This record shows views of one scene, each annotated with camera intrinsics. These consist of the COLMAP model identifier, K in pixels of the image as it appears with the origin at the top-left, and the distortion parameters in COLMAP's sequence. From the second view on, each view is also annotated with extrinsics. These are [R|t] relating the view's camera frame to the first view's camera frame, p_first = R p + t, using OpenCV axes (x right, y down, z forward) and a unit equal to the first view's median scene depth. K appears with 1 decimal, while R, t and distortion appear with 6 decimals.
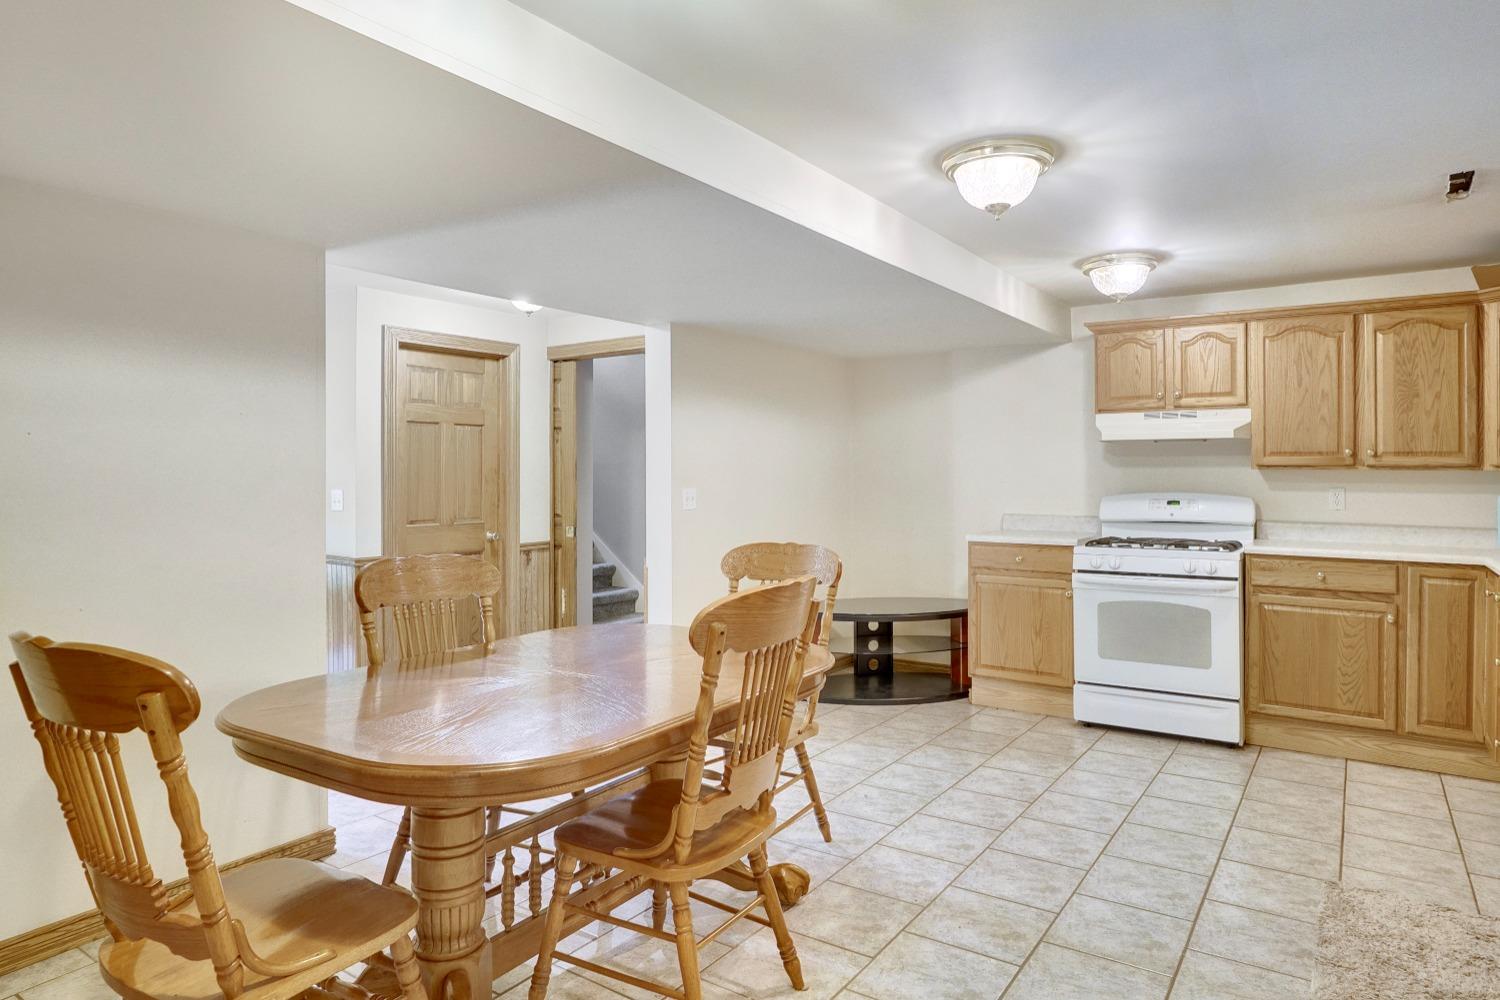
lens RADIAL K [[895.6, 0, 747.6], [0, 895.6, 476.1], [0, 0, 1]] dist [-0.002170, 0.000103]
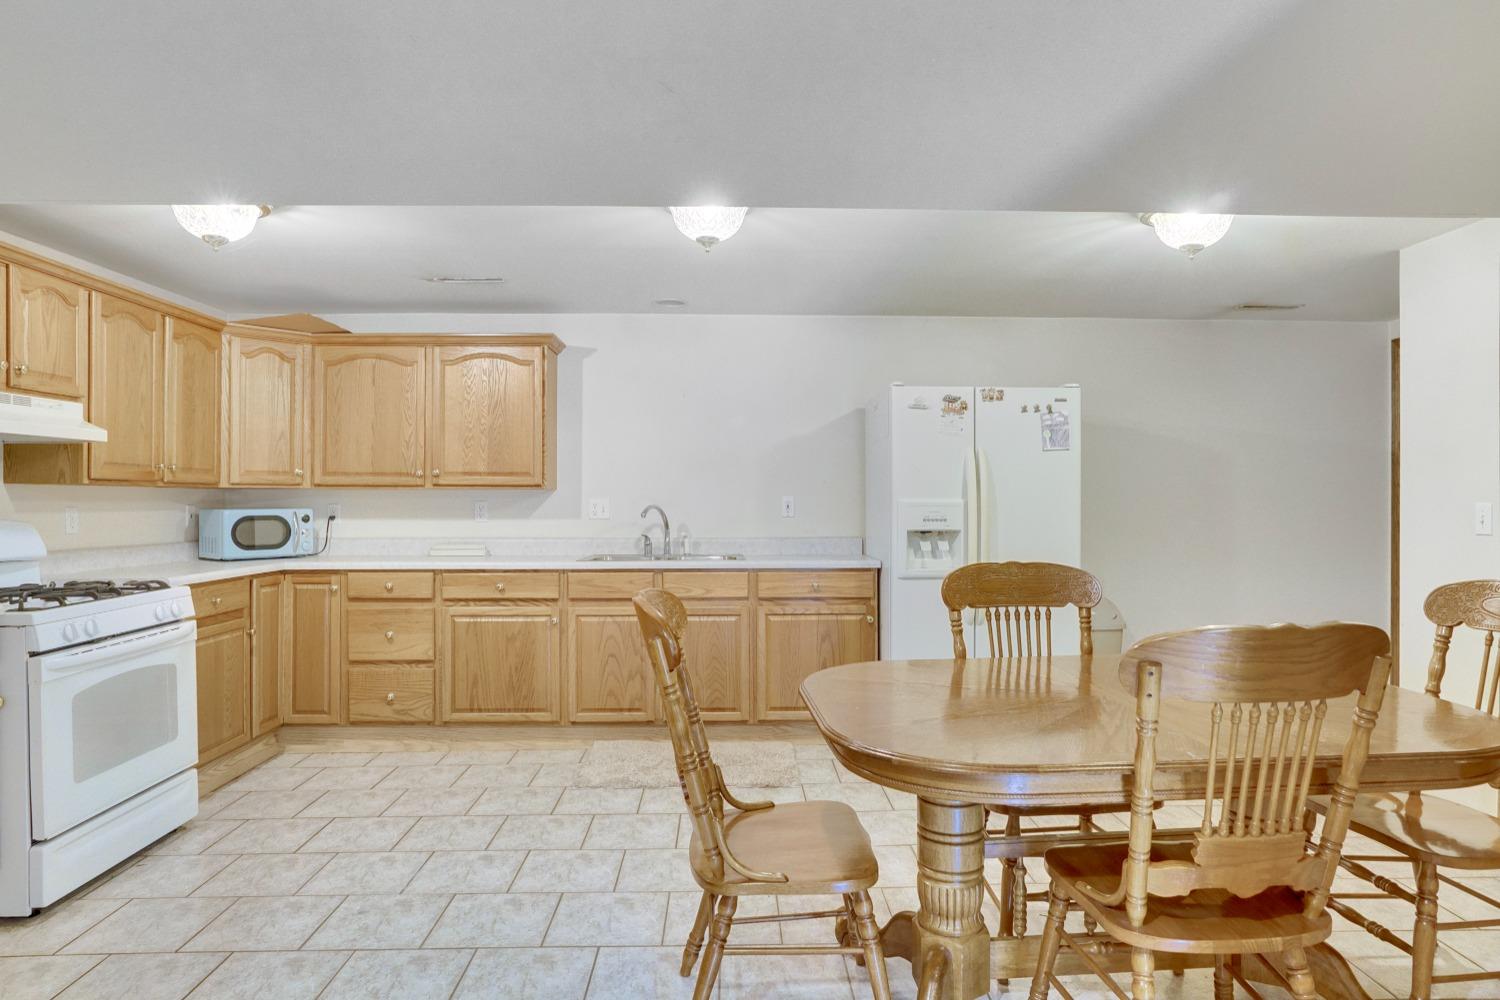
lens RADIAL K [[887.2, 0, 750.0], [0, 887.2, 500.0], [0, 0, 1]] dist [-0.006429, -0.000656]
pose [[-0.587914, 0.001099, 0.808923, -0.403113], [0.011156, 0.999915, 0.006749, 0.008208], [-0.808847, 0.012992, -0.587876, 1.051174]]
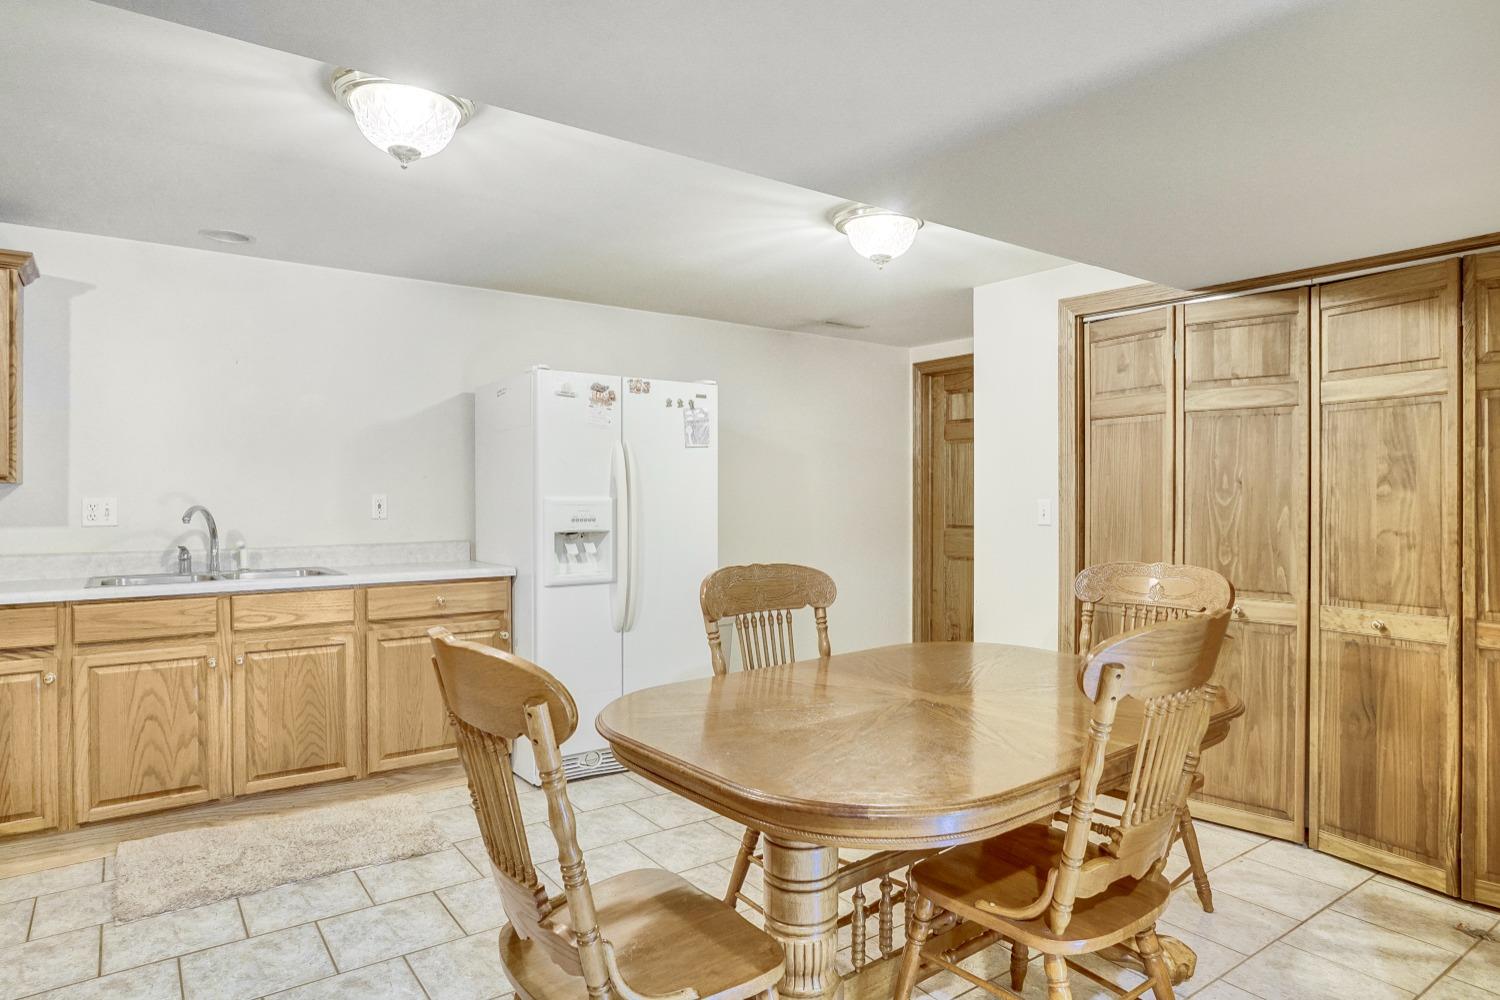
lens RADIAL K [[883.6, 0, 751.8], [0, 883.6, 494.5], [0, 0, 1]] dist [-0.030558, 0.022701]
pose [[-0.939483, 0.004237, 0.342568, -0.182025], [0.007823, 0.999928, 0.009087, 0.006845], [-0.342505, 0.011217, -0.939449, 1.084950]]
